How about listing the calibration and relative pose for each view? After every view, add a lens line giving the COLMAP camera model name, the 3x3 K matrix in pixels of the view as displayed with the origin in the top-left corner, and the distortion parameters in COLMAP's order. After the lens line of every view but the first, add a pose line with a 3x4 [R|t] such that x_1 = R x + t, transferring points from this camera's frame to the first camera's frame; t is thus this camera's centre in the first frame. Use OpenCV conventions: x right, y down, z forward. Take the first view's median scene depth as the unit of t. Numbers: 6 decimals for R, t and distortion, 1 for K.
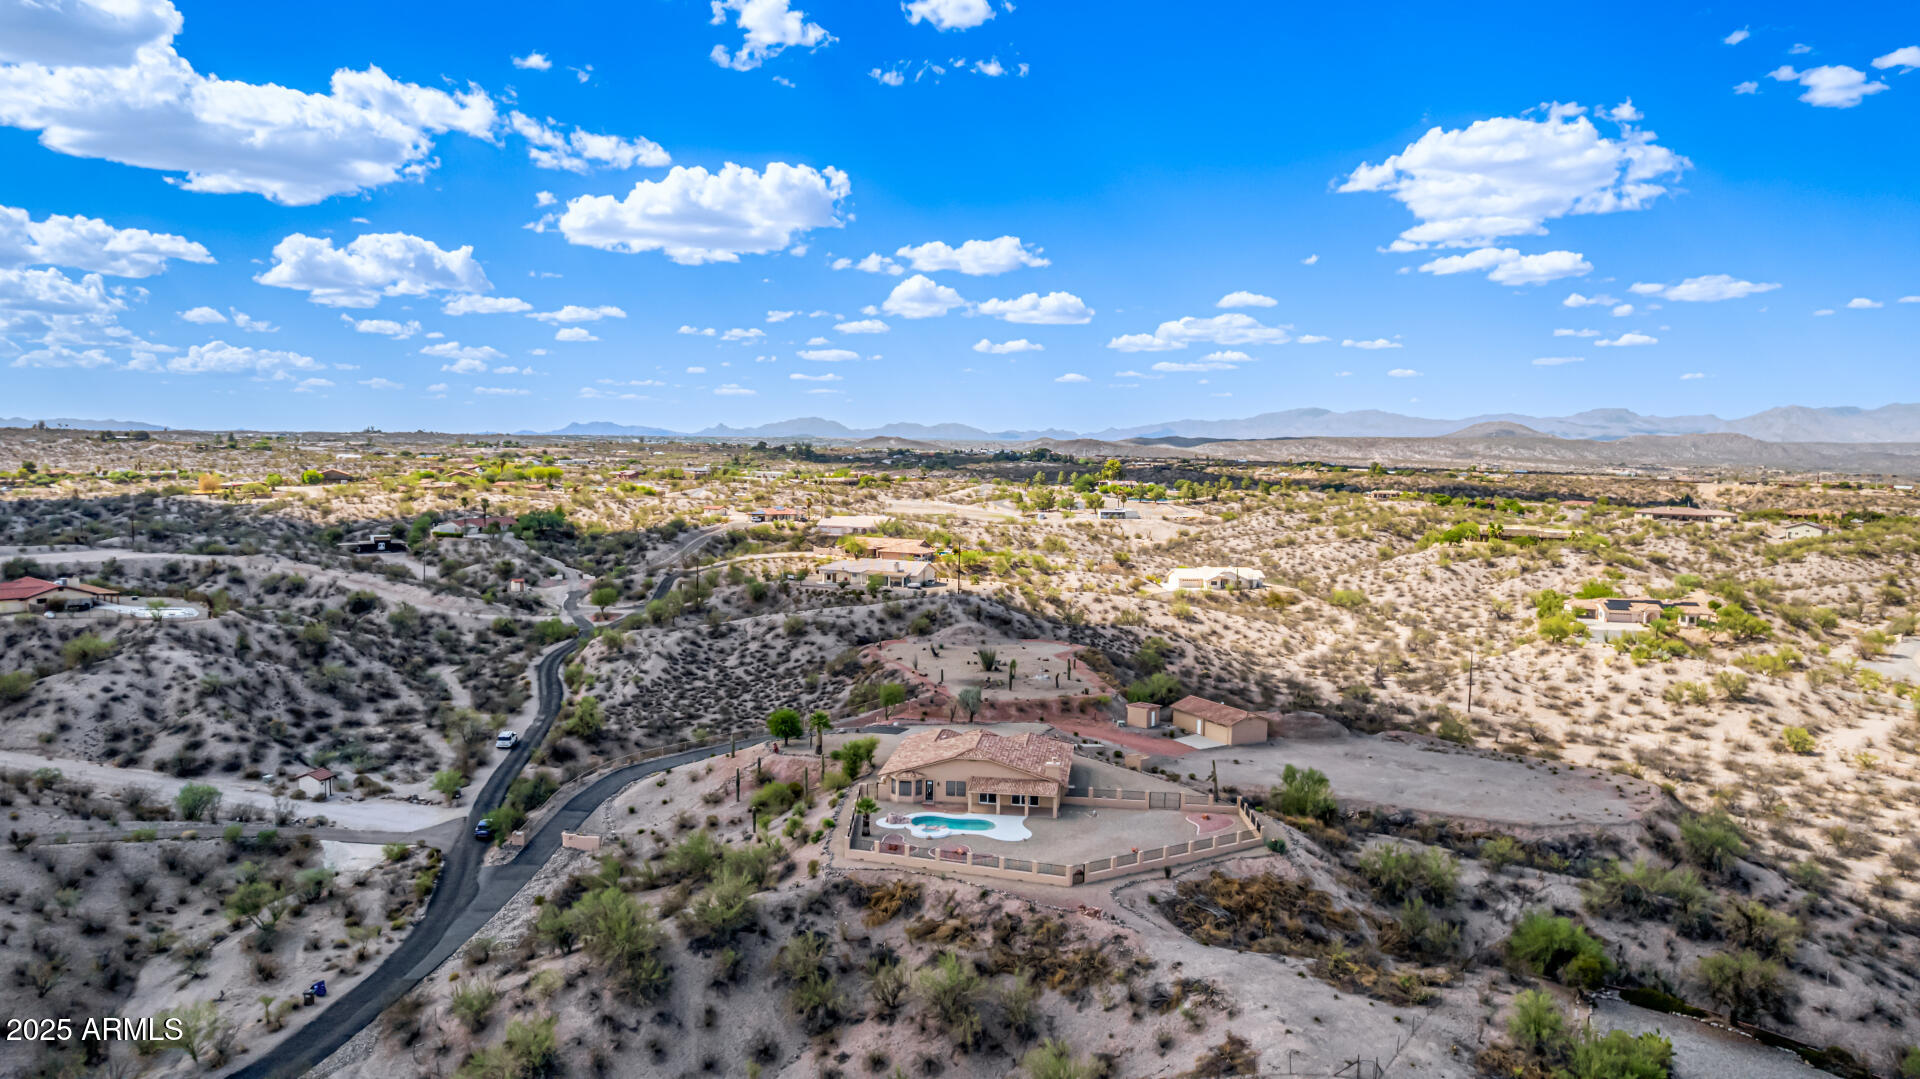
lens RADIAL K [[1225.7, 0, 963.5], [0, 1225.7, 529.3], [0, 0, 1]] dist [-0.080526, 0.073772]
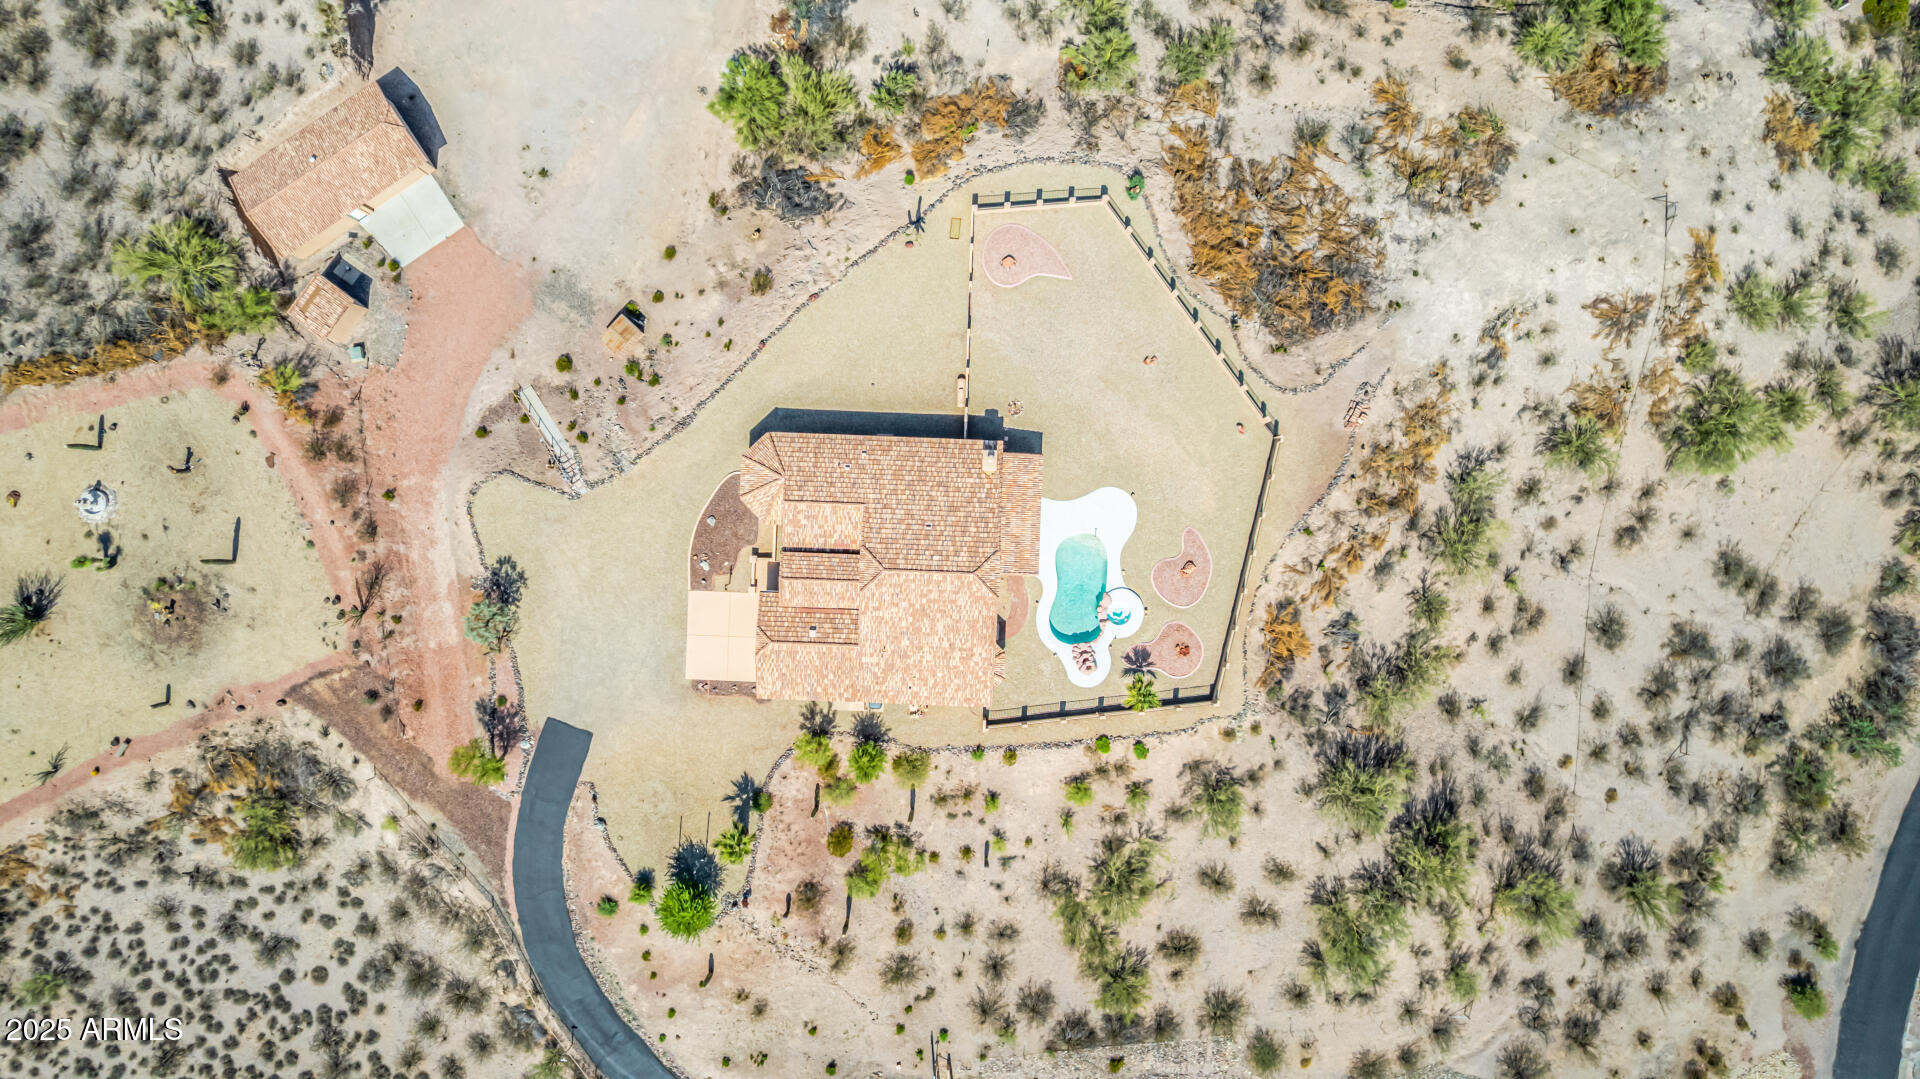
lens RADIAL K [[1225.7, 0, 964.0], [0, 1225.7, 550.0], [0, 0, 1]] dist [-0.080526, 0.073772]
pose [[-0.091886, -0.995459, -0.024885, 0.020814], [0.054671, -0.029996, 0.998054, -0.268569], [-0.994268, 0.090347, 0.057179, 0.509134]]
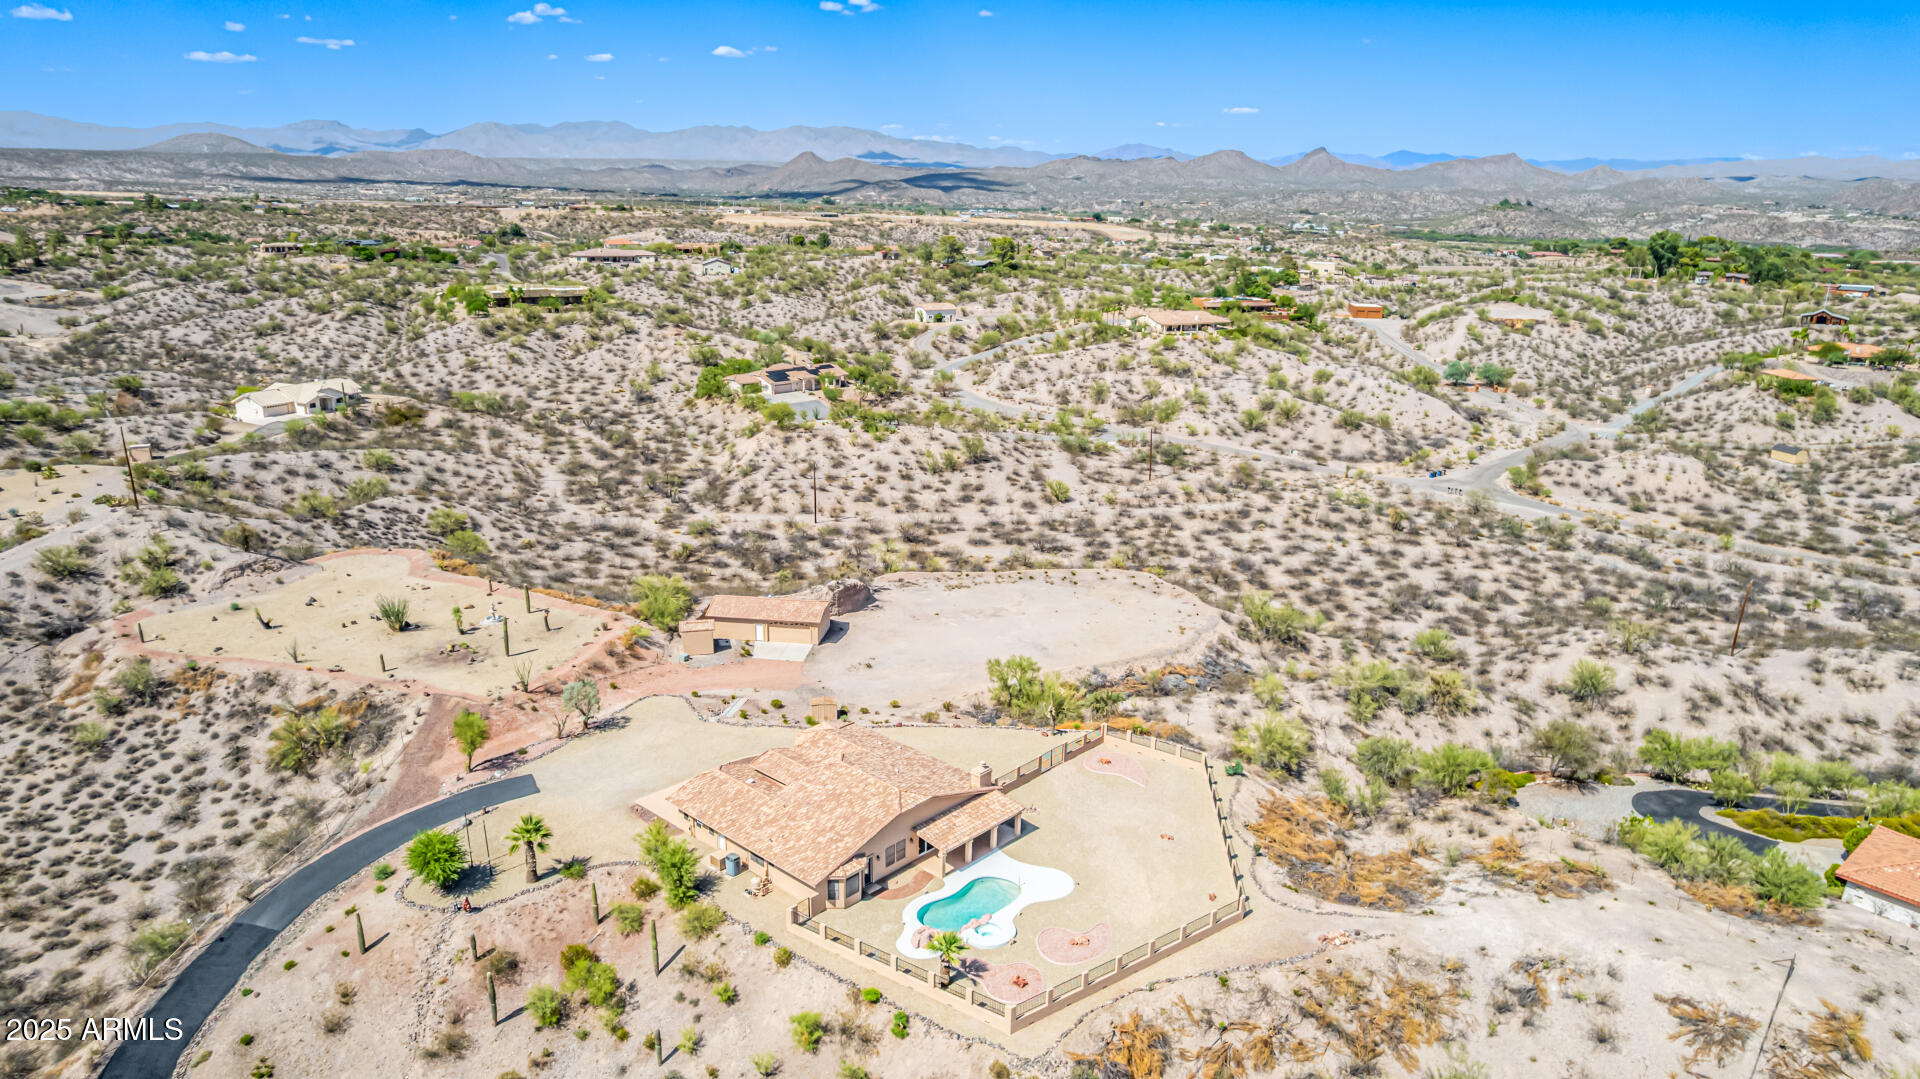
lens RADIAL K [[1225.7, 0, 962.5], [0, 1225.7, 549.6], [0, 0, 1]] dist [-0.080526, 0.073772]
pose [[0.571892, -0.242370, 0.783707, -0.260140], [0.044800, 0.963159, 0.265176, -0.075077], [-0.819105, -0.116542, 0.561681, 0.309879]]
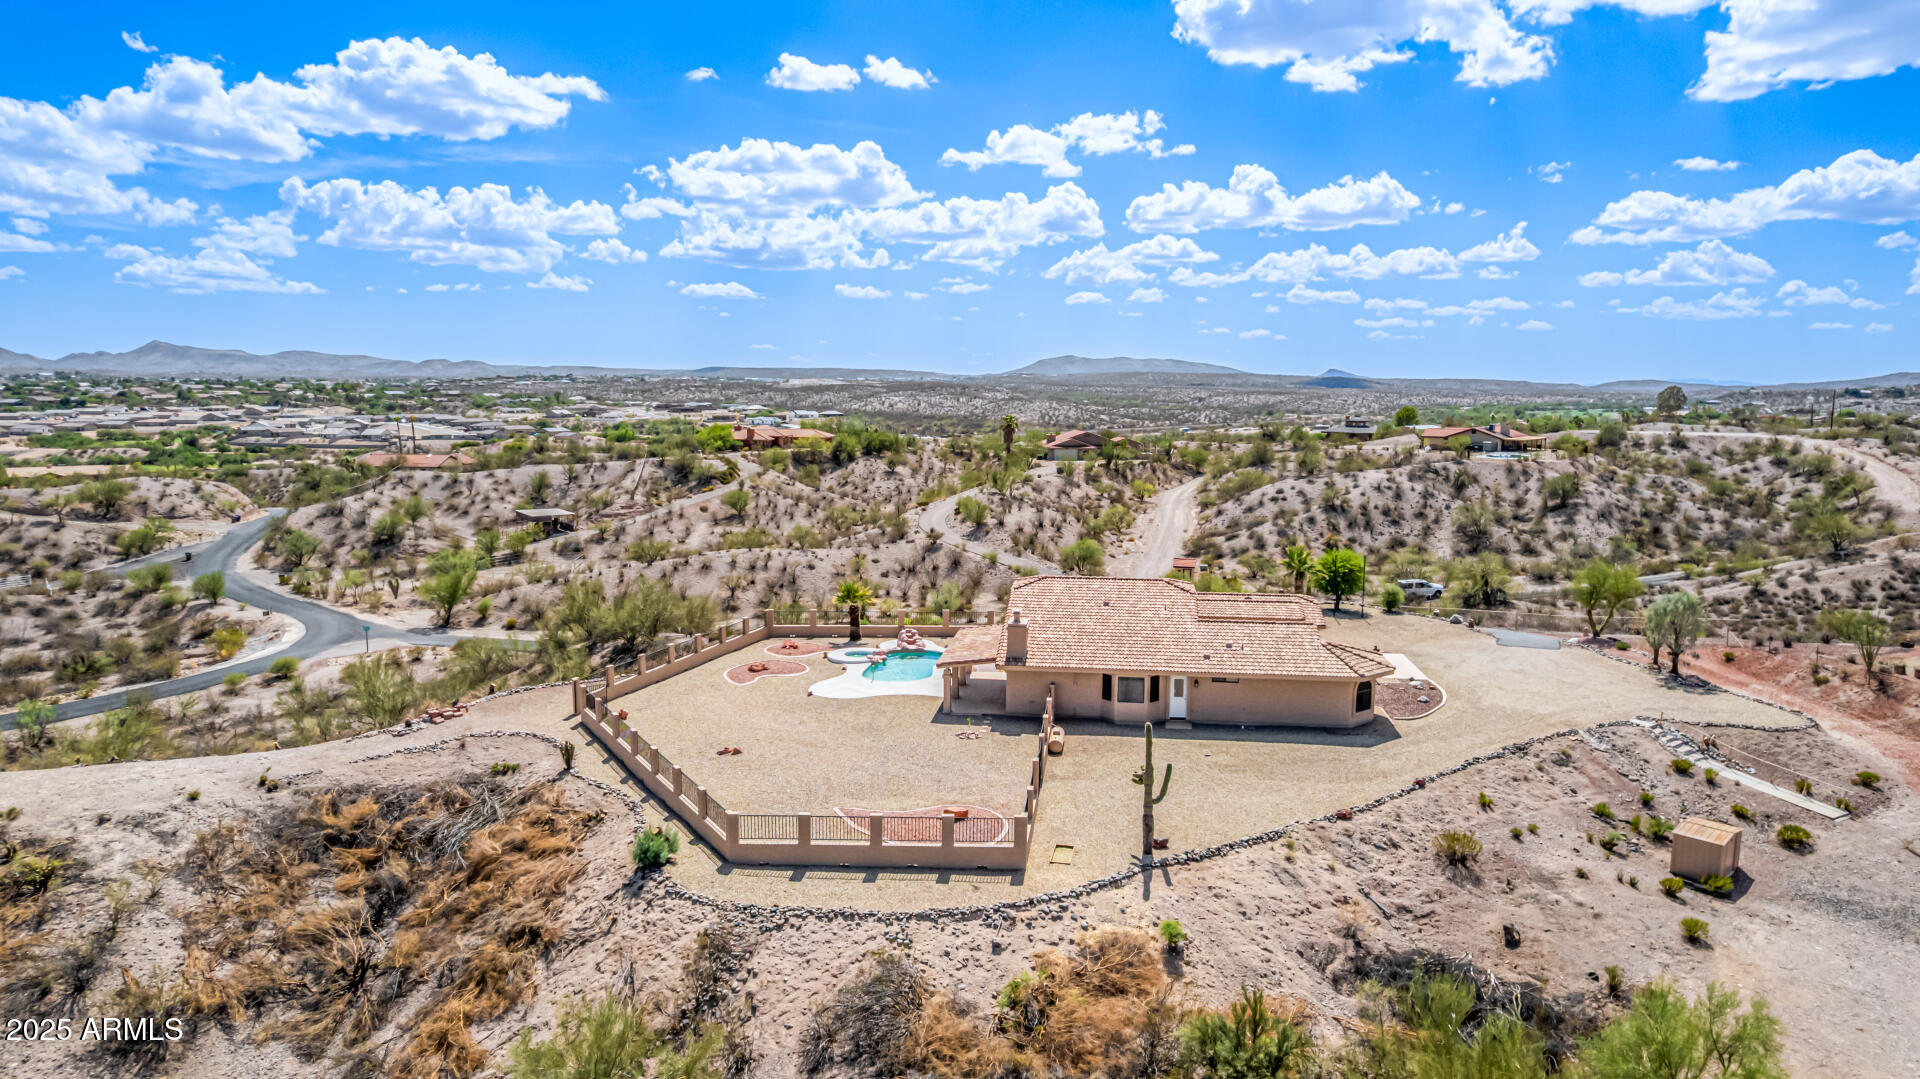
lens RADIAL K [[1225.7, 0, 962.2], [0, 1225.7, 545.3], [0, 0, 1]] dist [-0.080526, 0.073772]
pose [[-0.000210, 0.109919, -0.993941, 0.285866], [-0.069512, 0.991535, 0.109668, 0.057401], [0.997581, 0.069113, 0.007433, 0.505488]]
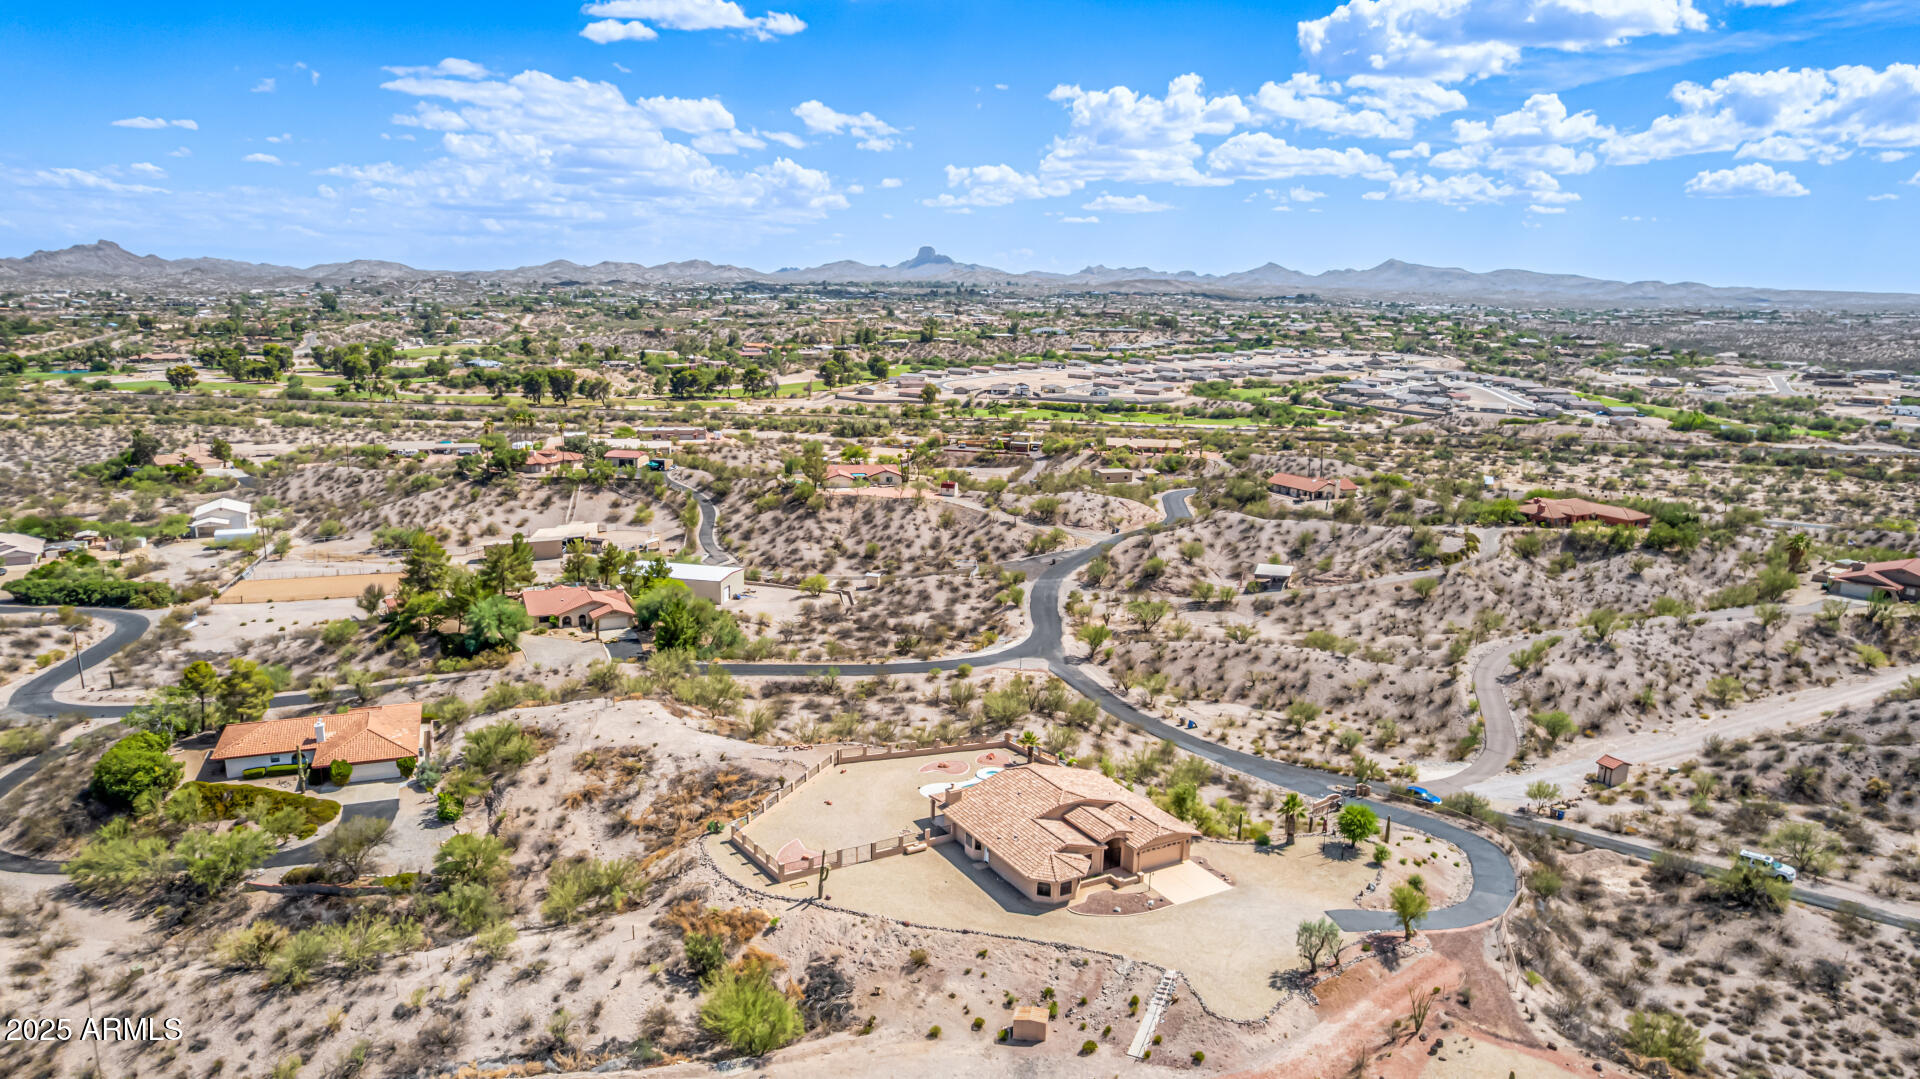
lens RADIAL K [[1225.7, 0, 961.9], [0, 1225.7, 537.0], [0, 0, 1]] dist [-0.080526, 0.073772]
pose [[-0.799140, 0.088414, -0.594607, 0.328162], [-0.072408, 0.967767, 0.241215, -0.124445], [0.596768, 0.235819, -0.766979, 0.886948]]
